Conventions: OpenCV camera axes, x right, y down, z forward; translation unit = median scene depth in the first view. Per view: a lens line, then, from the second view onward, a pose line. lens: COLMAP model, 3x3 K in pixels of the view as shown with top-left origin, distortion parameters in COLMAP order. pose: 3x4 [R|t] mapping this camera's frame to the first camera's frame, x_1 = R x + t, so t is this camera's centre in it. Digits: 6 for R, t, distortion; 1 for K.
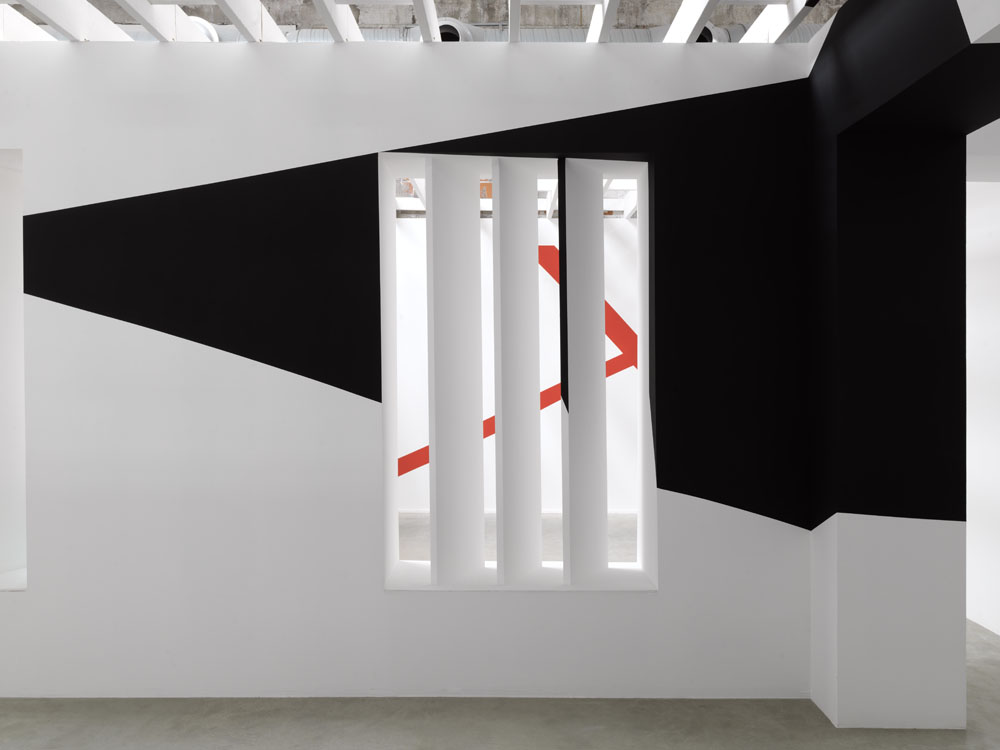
lens RADIAL K [[813.2, 0, 500.7], [0, 813.2, 397.4], [0, 0, 1]] dist [0.000040, 0.001365]
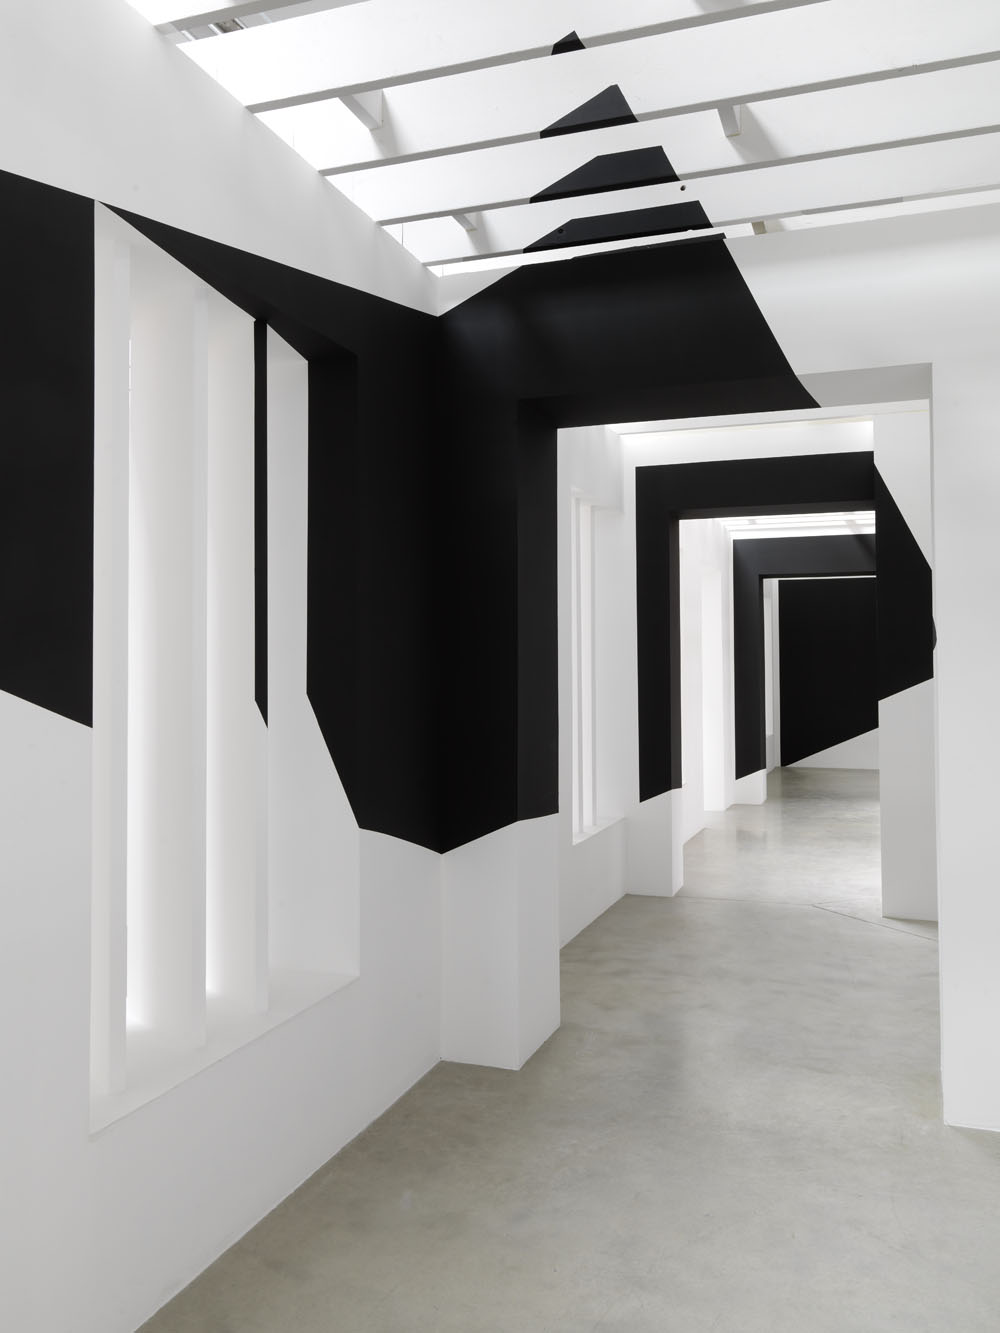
lens RADIAL K [[1077.6, 0, 483.6], [0, 1077.6, 631.1], [0, 0, 1]] dist [-0.036639, 0.005187]
pose [[0.340207, 0.030134, 0.939868, -0.644731], [0.032257, 0.998524, -0.043691, -0.013773], [-0.939797, 0.045181, 0.338732, 0.582211]]
